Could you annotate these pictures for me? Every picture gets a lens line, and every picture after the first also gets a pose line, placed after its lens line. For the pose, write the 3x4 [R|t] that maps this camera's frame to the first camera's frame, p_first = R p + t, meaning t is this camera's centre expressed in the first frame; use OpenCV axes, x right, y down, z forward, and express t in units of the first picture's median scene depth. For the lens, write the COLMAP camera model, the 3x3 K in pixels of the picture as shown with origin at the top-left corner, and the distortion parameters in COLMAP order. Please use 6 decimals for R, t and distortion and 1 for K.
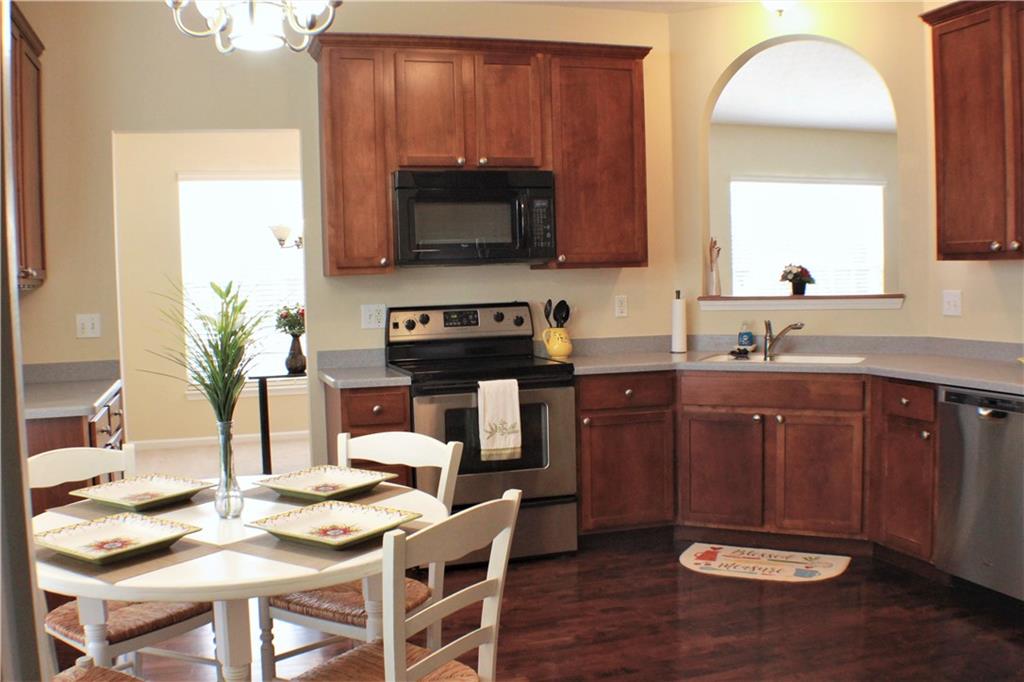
lens RADIAL K [[968.5, 0, 512.0], [0, 968.5, 341.0], [0, 0, 1]] dist [-0.189142, 0.083248]
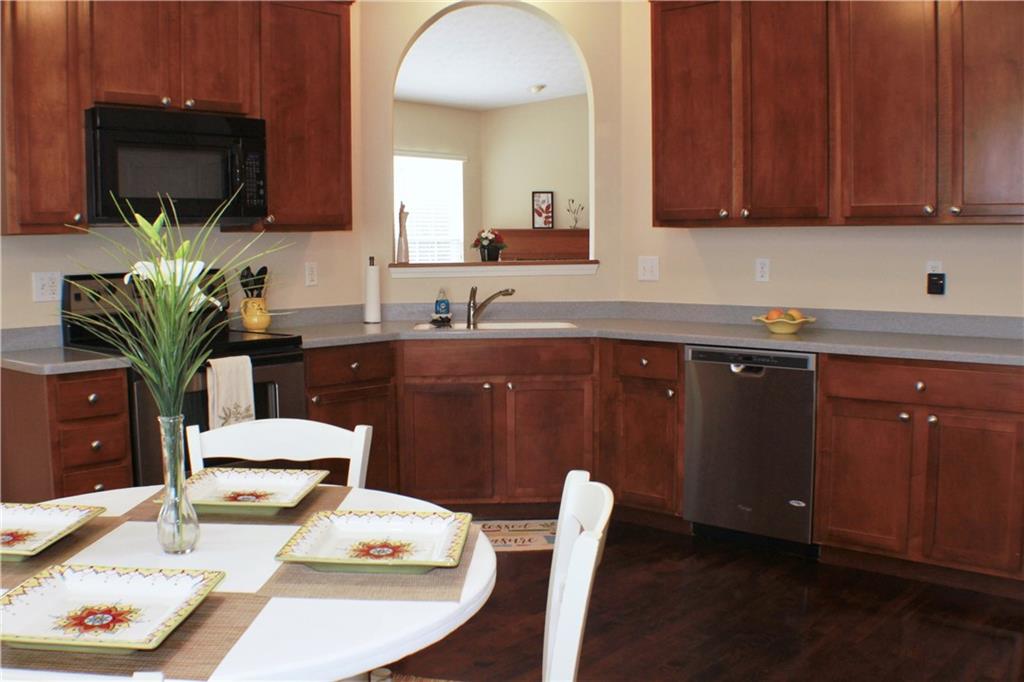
lens RADIAL K [[968.5, 0, 512.0], [0, 968.5, 341.0], [0, 0, 1]] dist [-0.189142, 0.083248]
pose [[0.868363, -0.032420, 0.494869, -0.204788], [0.021230, 0.999376, 0.028219, 0.007091], [-0.495475, -0.013998, 0.868509, 0.133786]]
